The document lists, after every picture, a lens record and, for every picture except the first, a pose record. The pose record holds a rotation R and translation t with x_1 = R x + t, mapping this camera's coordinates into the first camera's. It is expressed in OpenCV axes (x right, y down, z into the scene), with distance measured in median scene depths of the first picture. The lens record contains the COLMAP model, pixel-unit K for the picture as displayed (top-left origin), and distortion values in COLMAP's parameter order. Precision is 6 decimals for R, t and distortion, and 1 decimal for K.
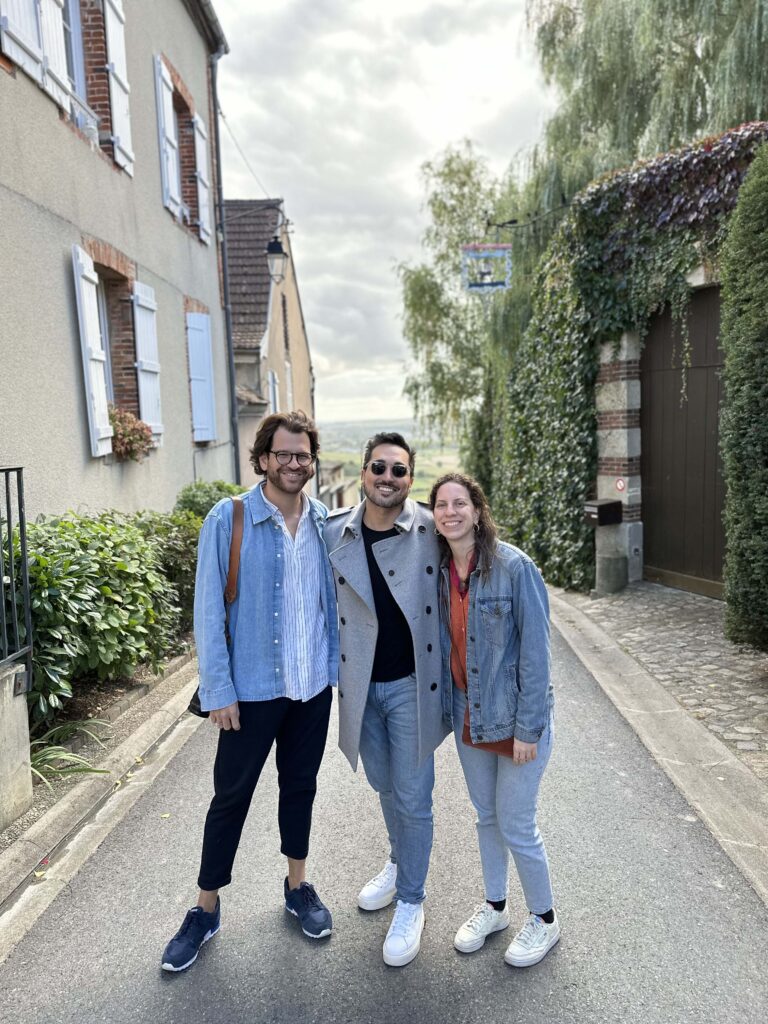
lens RADIAL K [[730.4, 0, 384.0], [0, 730.4, 512.0], [0, 0, 1]] dist [-0.000366, 0.005297]
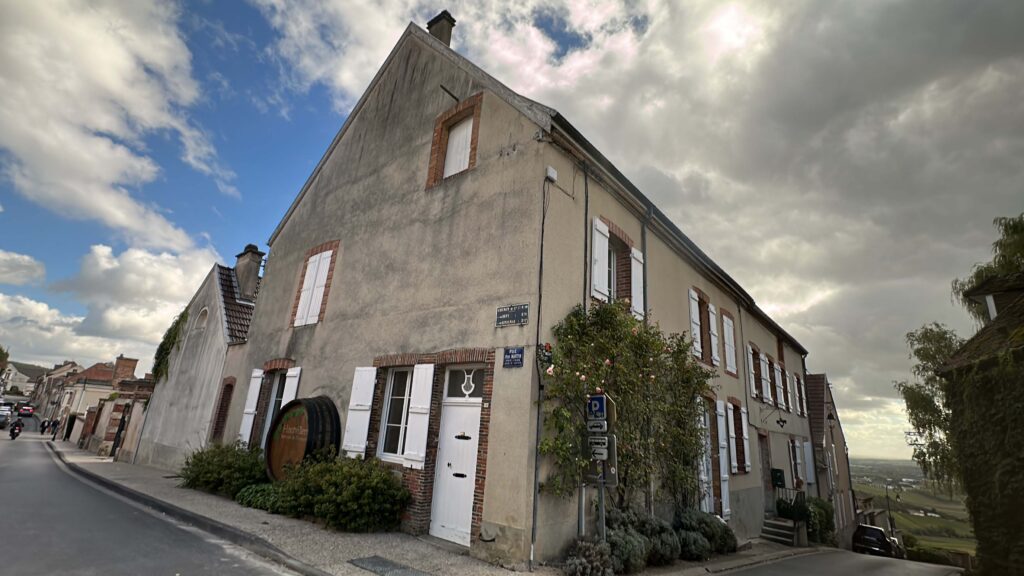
lens RADIAL K [[477.2, 0, 513.4], [0, 477.2, 305.7], [0, 0, 1]] dist [0.021692, 0.000146]
pose [[0.778903, -0.099061, -0.619272, 0.101545], [-0.151799, 0.928304, -0.339424, 0.079524], [0.608496, 0.358383, 0.708021, -1.285889]]
